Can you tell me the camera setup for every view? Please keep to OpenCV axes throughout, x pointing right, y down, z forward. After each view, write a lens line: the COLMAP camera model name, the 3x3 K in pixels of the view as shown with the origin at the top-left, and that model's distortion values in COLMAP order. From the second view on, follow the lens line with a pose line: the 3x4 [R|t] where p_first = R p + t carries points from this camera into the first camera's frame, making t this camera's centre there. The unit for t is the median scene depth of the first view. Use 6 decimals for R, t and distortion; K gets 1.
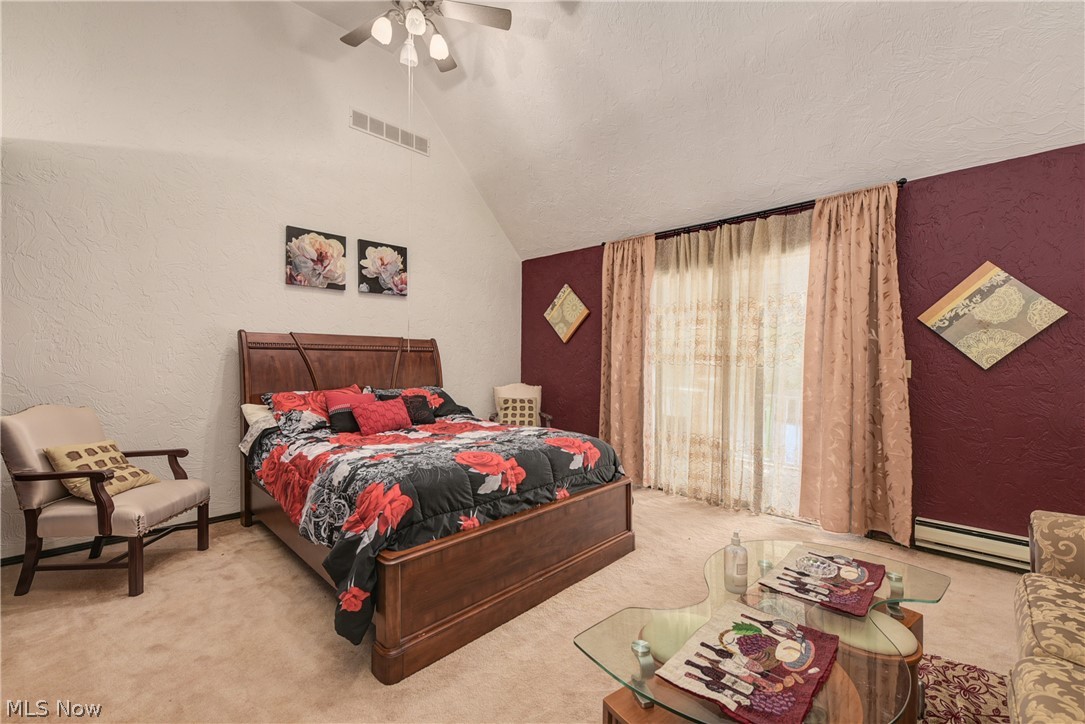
lens RADIAL K [[447.5, 0, 540.1], [0, 447.5, 364.3], [0, 0, 1]] dist [-0.003258, -0.000492]
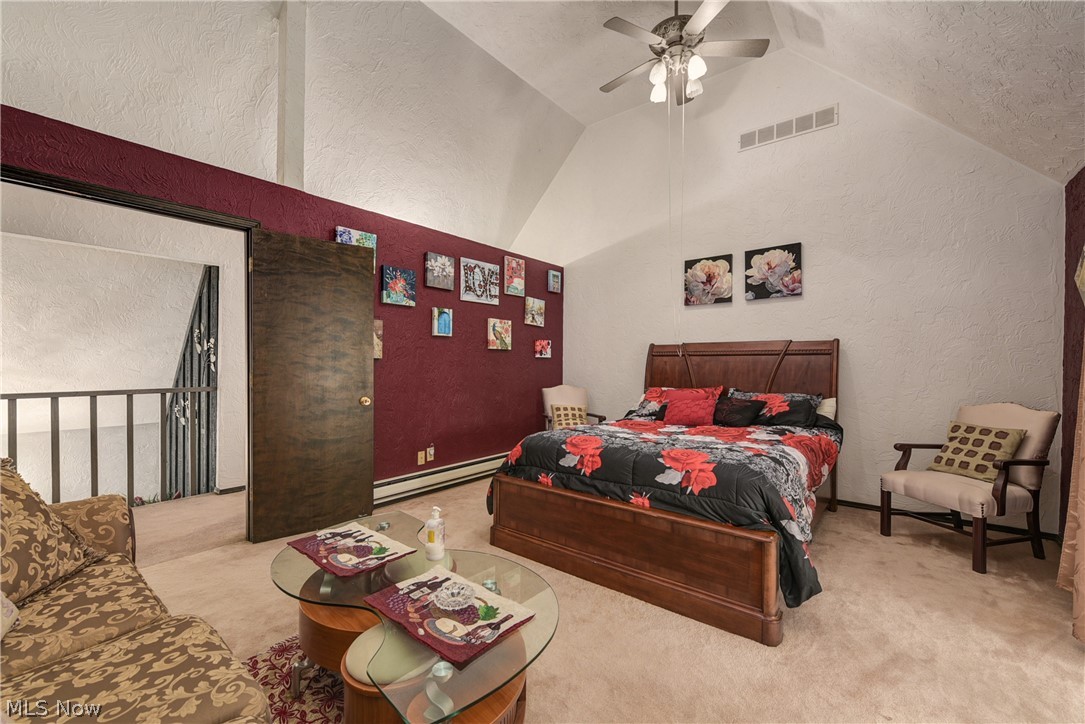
lens RADIAL K [[425.5, 0, 540.9], [0, 425.5, 364.1], [0, 0, 1]] dist [0.002940, 0.000270]
pose [[0.105452, -0.002490, -0.994421, 0.602455], [-0.013993, 0.999894, -0.003988, 0.001045], [0.994326, 0.014335, 0.105406, 0.441461]]
